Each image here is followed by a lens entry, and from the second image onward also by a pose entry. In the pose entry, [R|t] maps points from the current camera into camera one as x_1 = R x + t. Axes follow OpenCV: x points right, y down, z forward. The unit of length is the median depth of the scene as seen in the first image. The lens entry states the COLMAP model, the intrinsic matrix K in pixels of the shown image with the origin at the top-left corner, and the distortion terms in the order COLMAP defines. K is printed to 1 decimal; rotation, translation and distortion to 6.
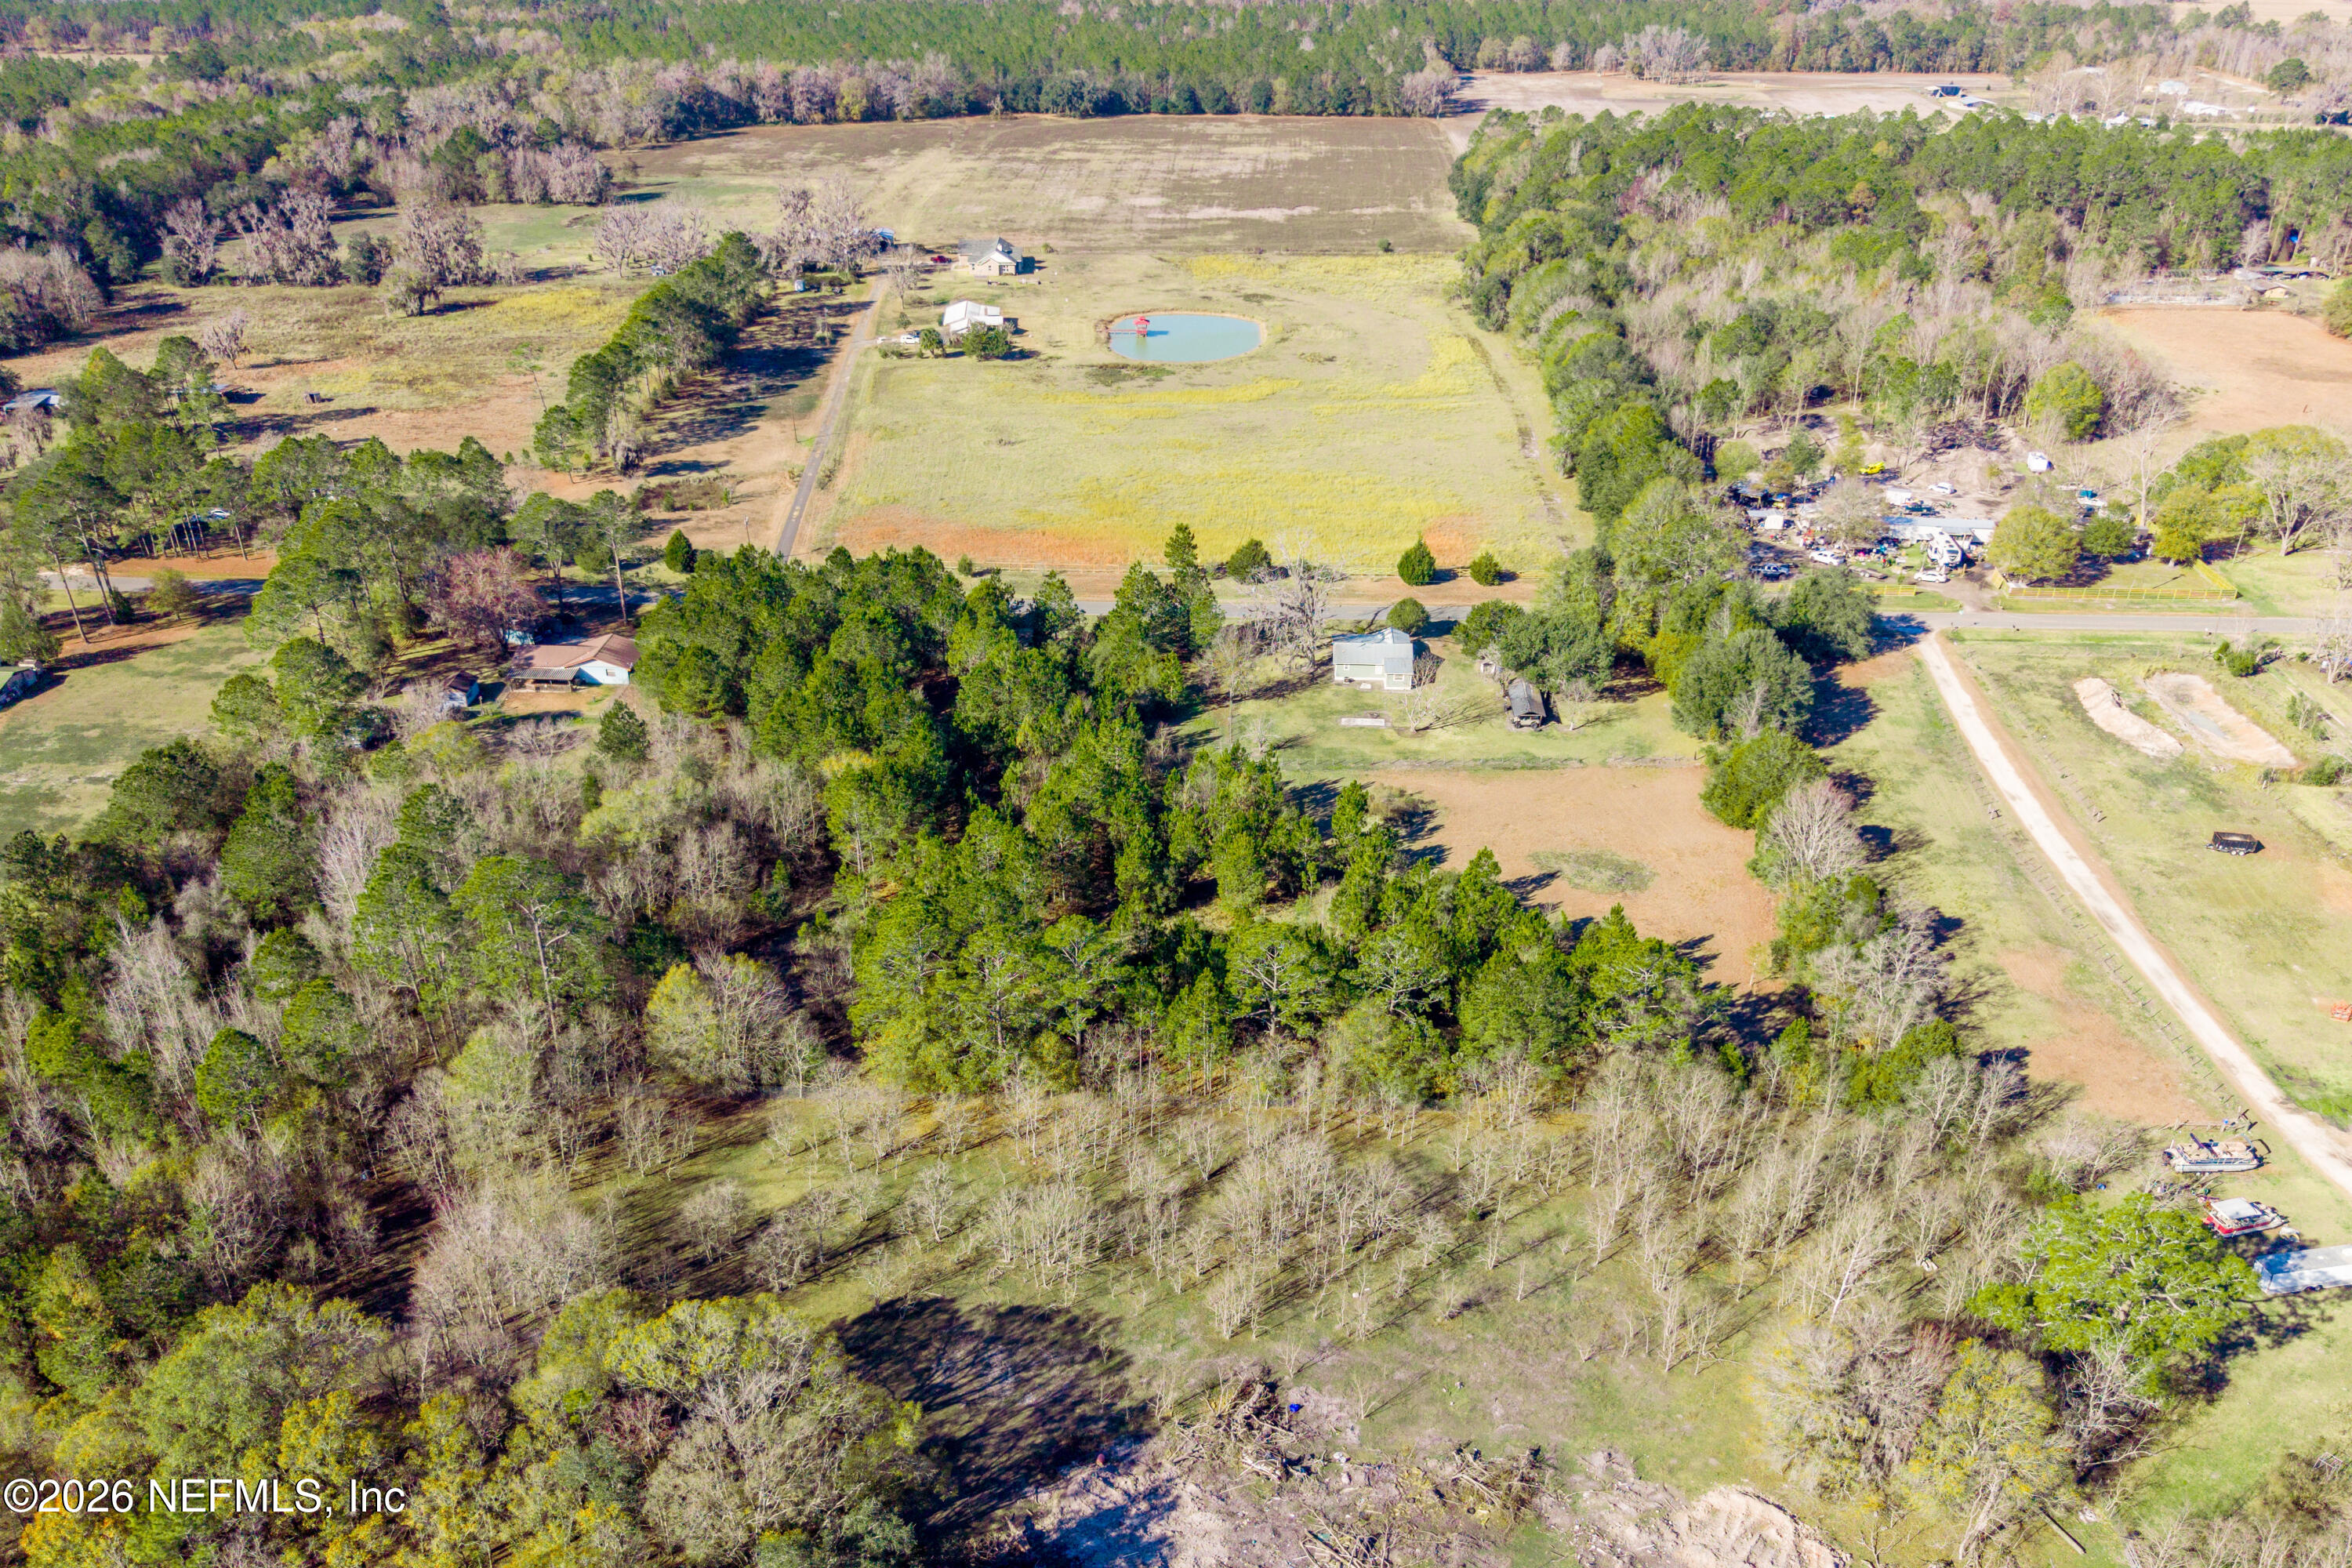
lens RADIAL K [[1510.6, 0, 1138.3], [0, 1510.6, 723.5], [0, 0, 1]] dist [0.008283, -0.003716]
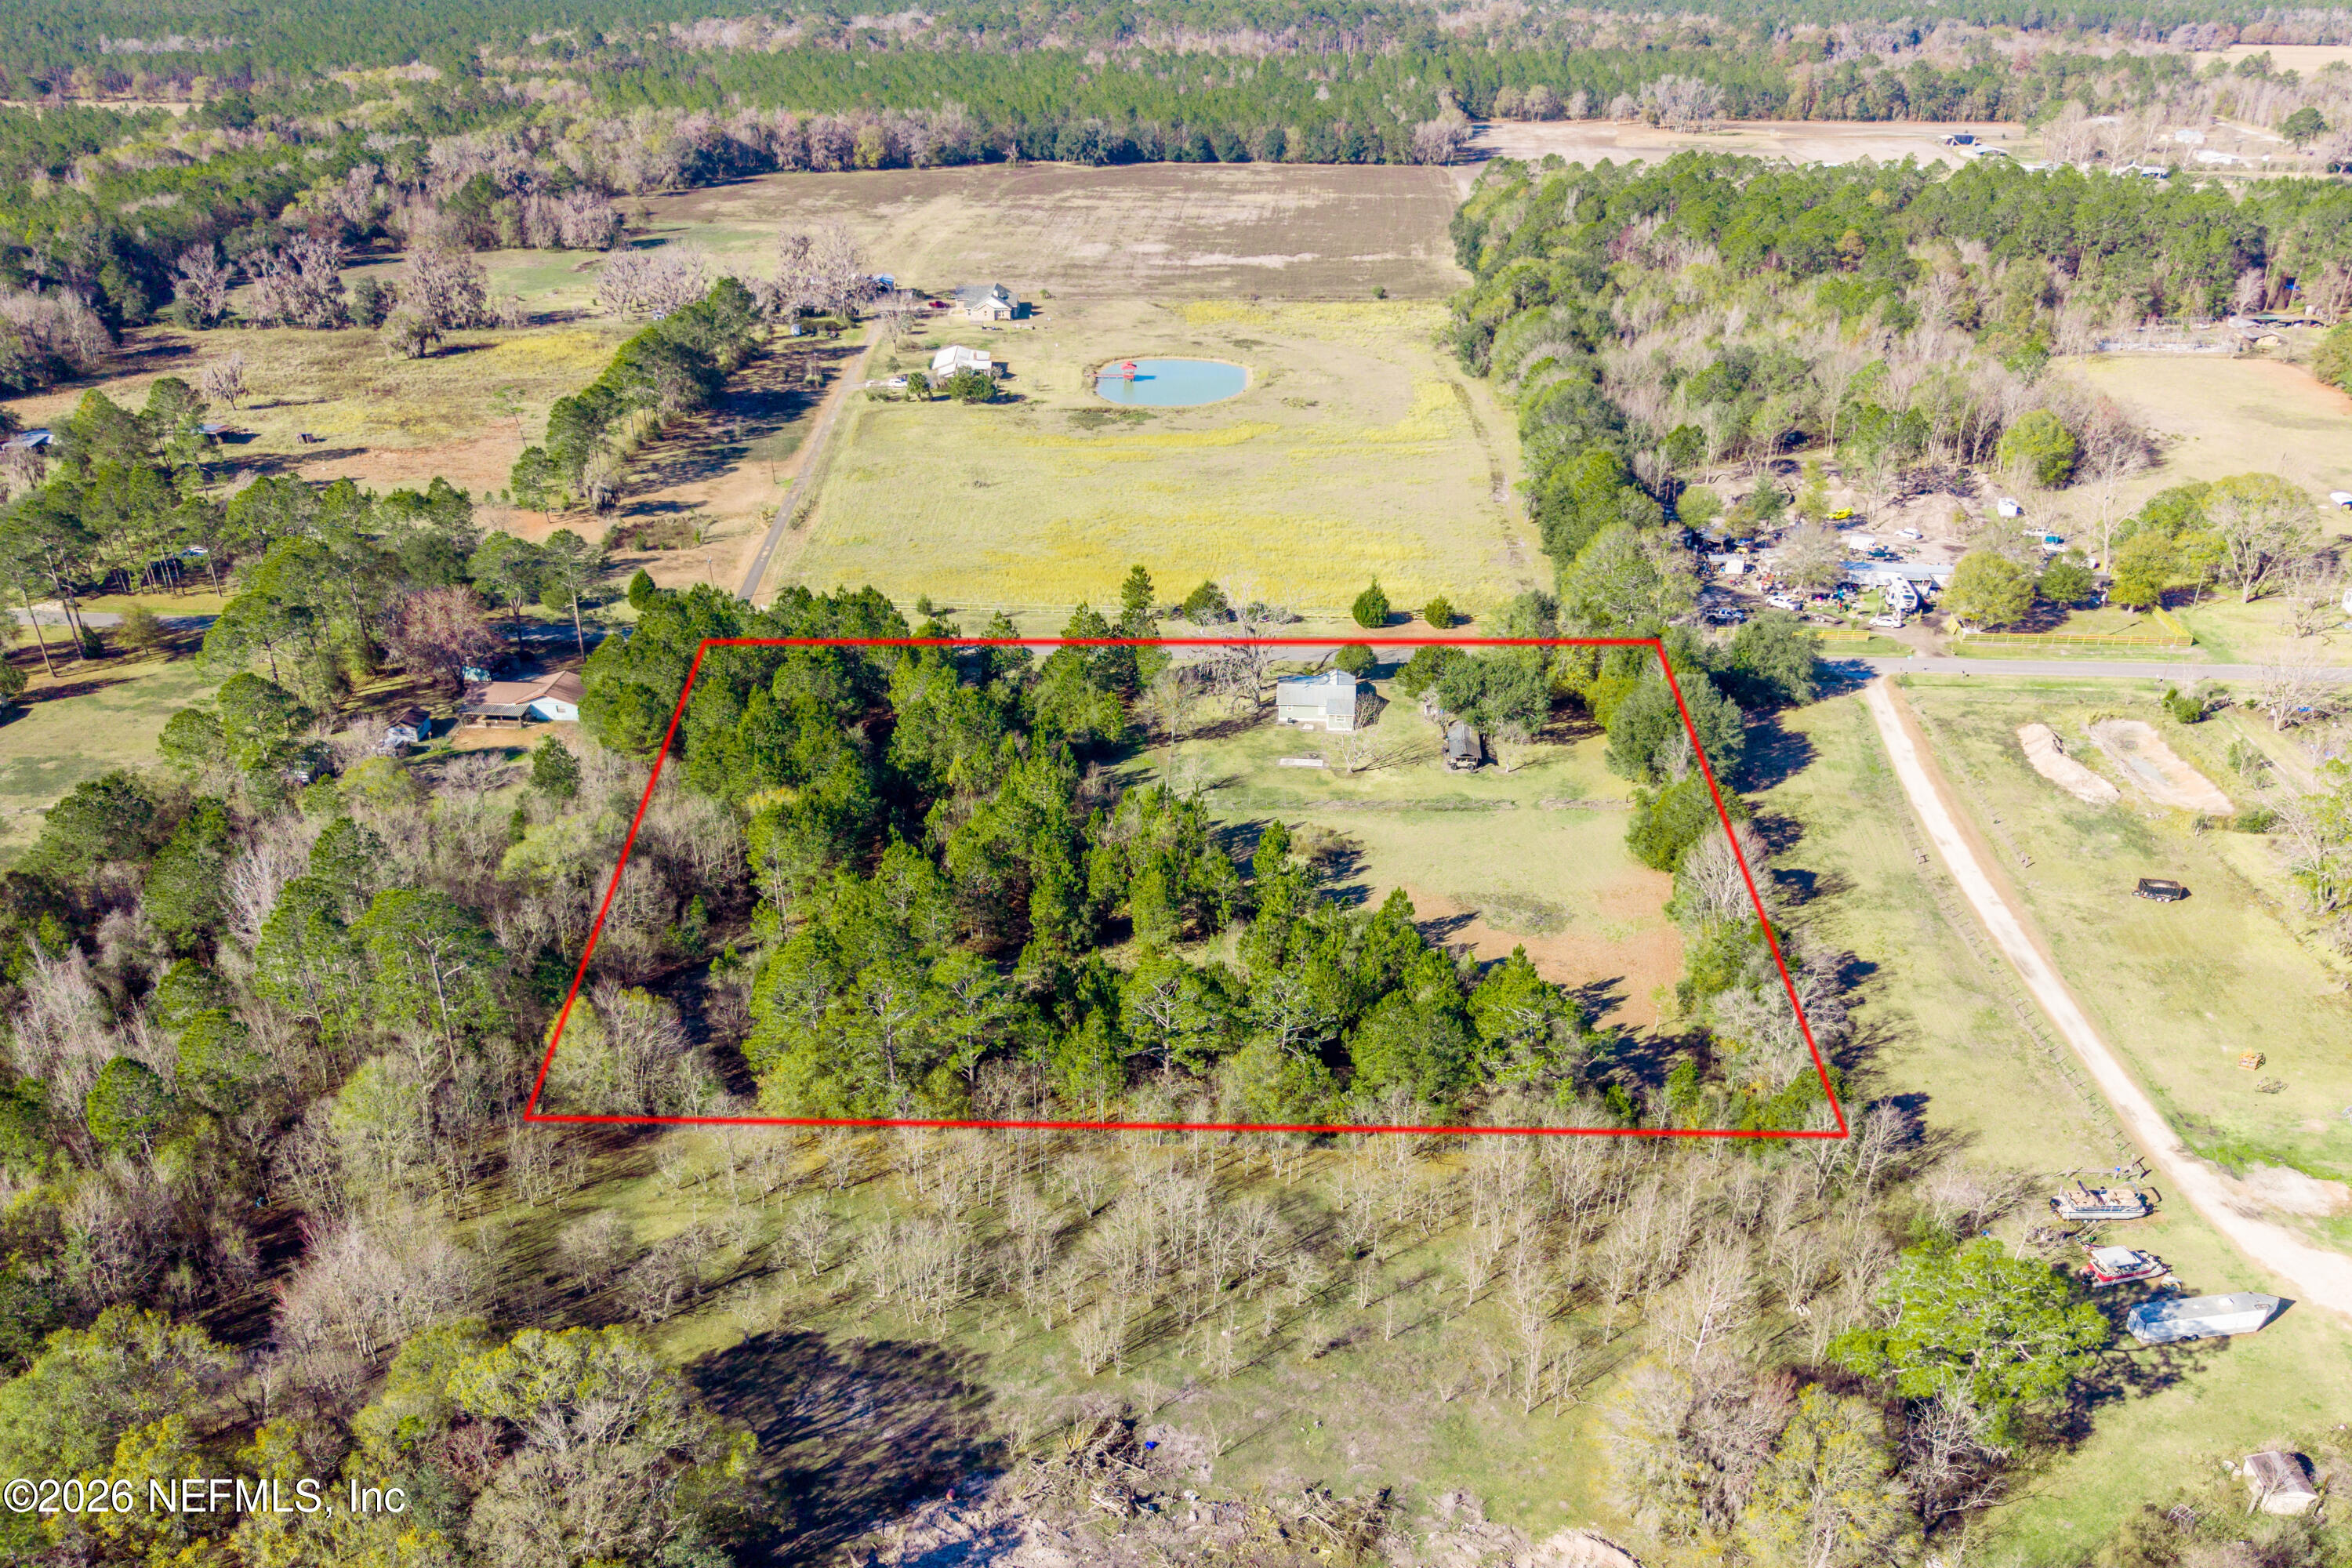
lens RADIAL K [[1510.6, 0, 1138.3], [0, 1510.6, 723.5], [0, 0, 1]] dist [0.008283, -0.003716]
pose [[0.999882, 0.006185, -0.014064, 0.047734], [-0.006566, 0.999610, -0.027151, 0.000761], [0.013890, 0.027240, 0.999532, -0.006558]]
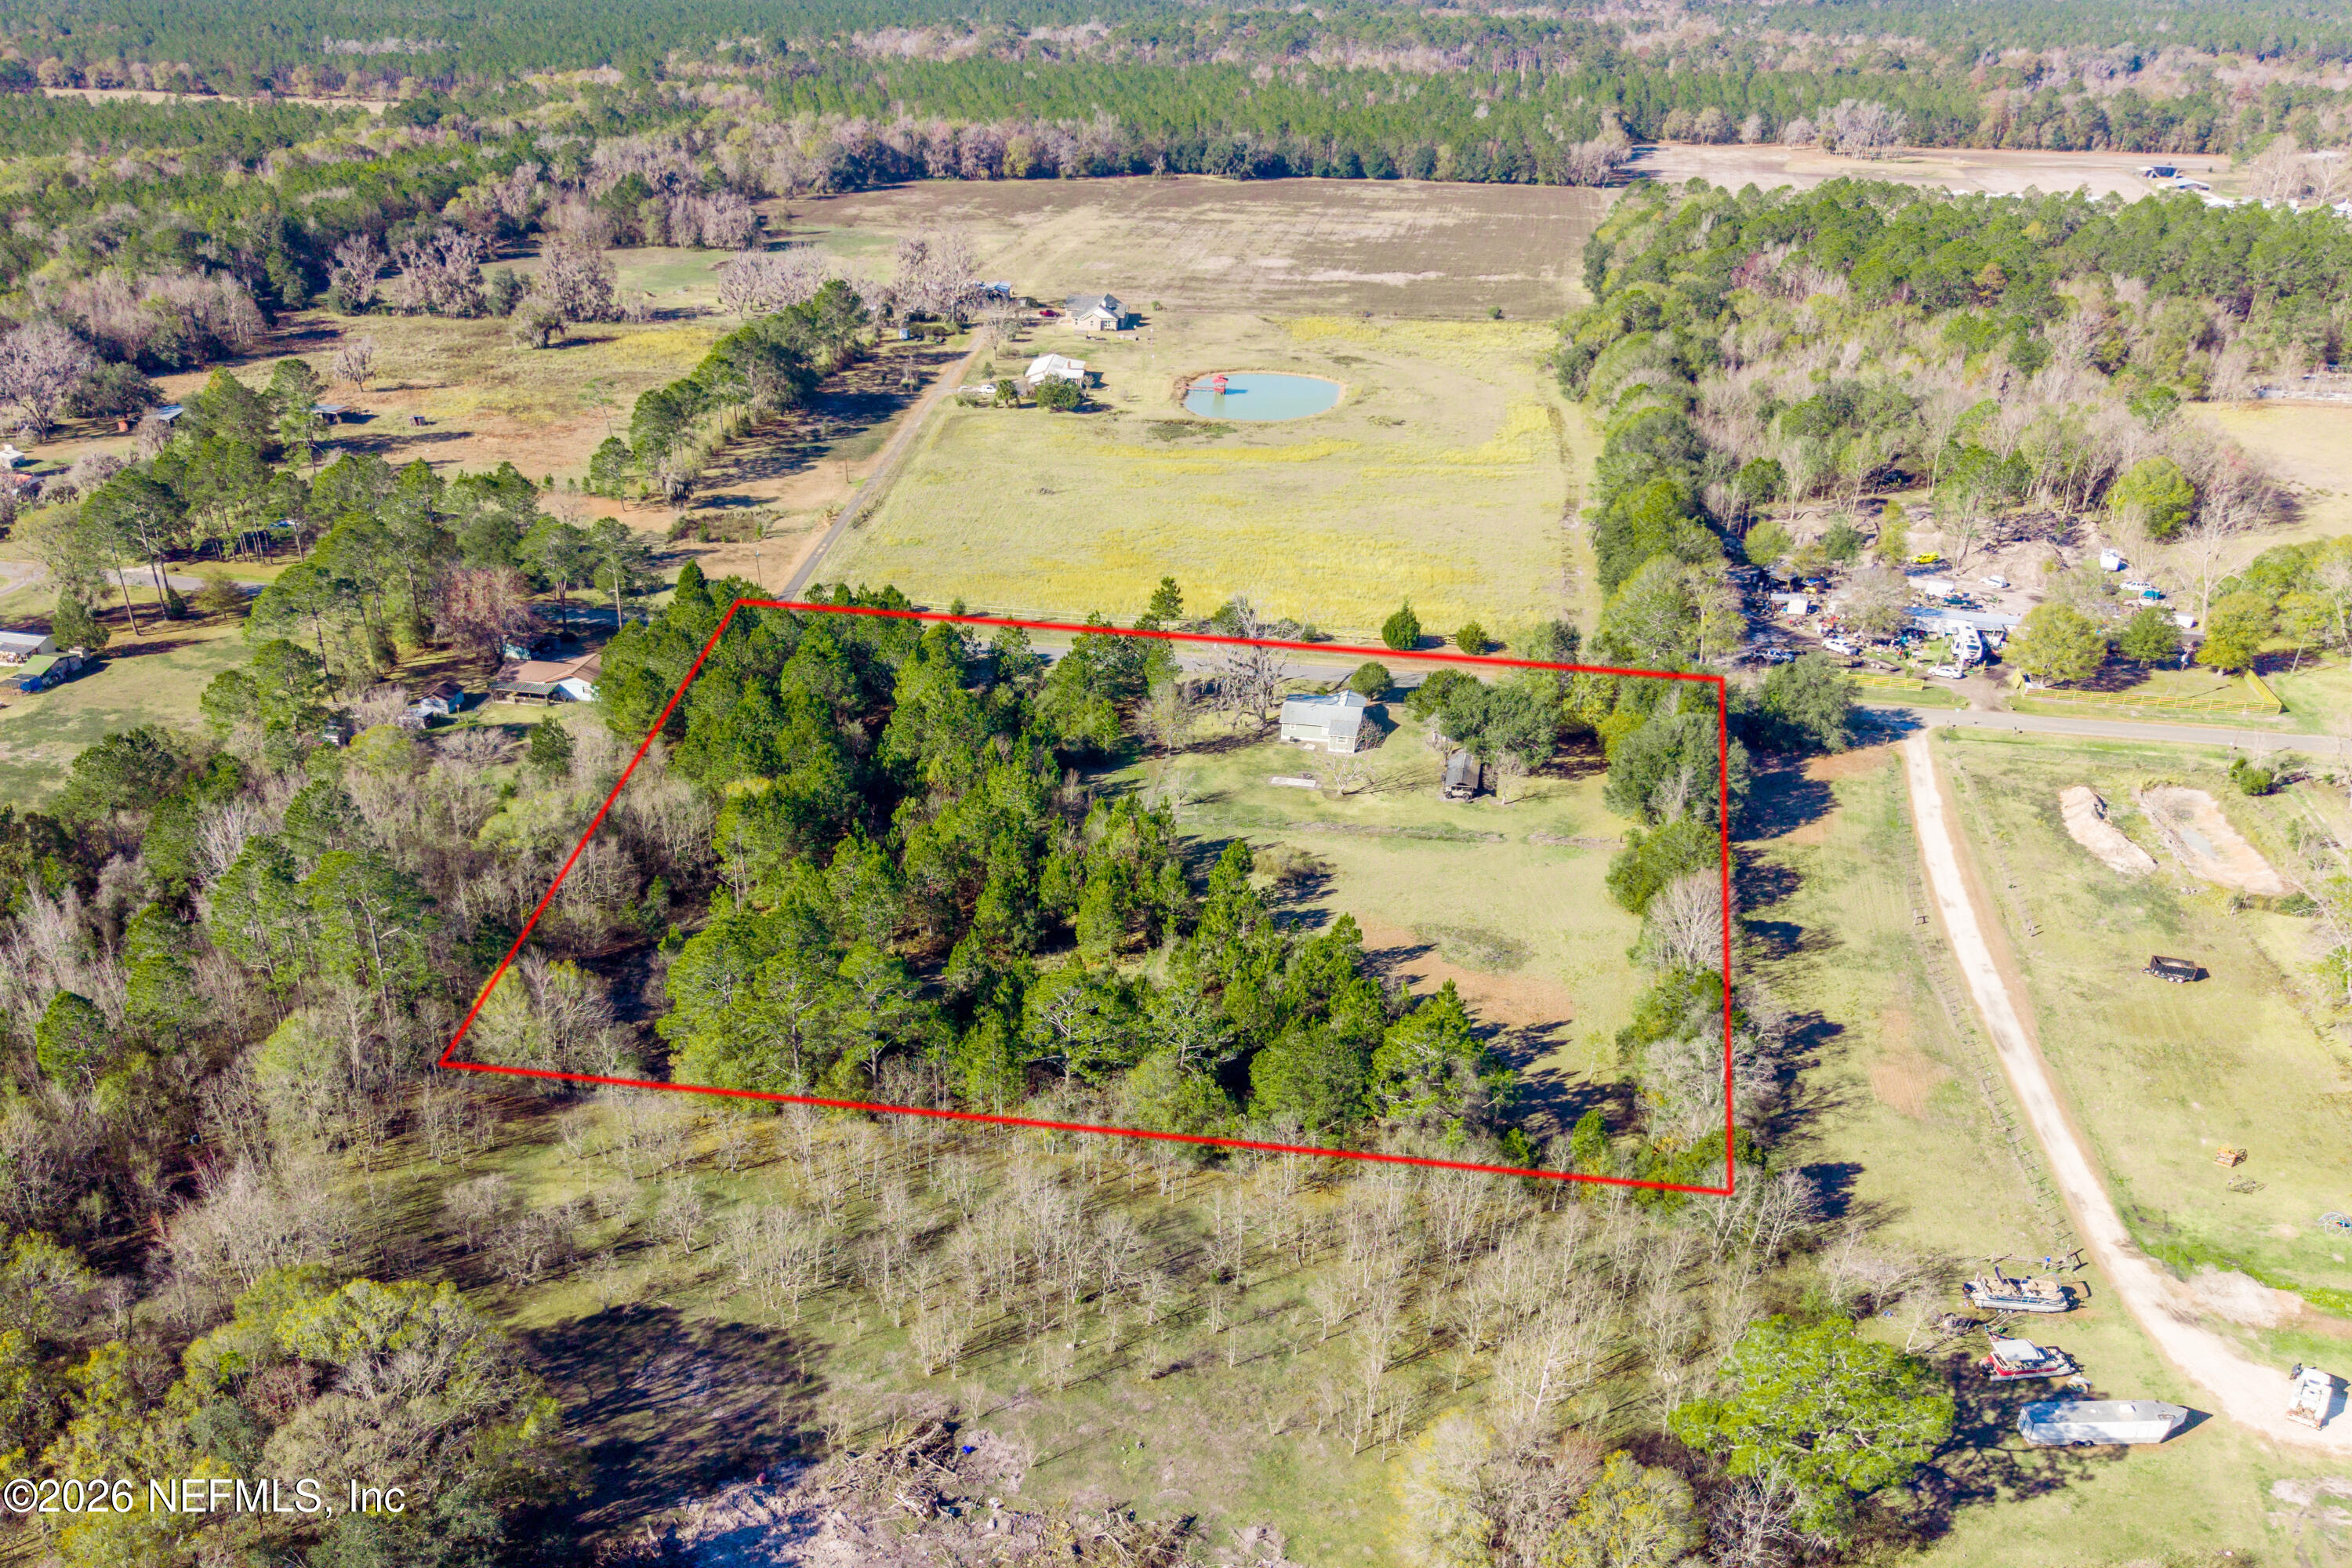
lens RADIAL K [[1510.6, 0, 1138.3], [0, 1510.6, 723.5], [0, 0, 1]] dist [0.008283, -0.003716]
pose [[0.992818, 0.060208, -0.103384, 0.130188], [-0.063789, 0.997460, -0.031684, -0.001576], [0.101214, 0.038051, 0.994137, -0.002022]]
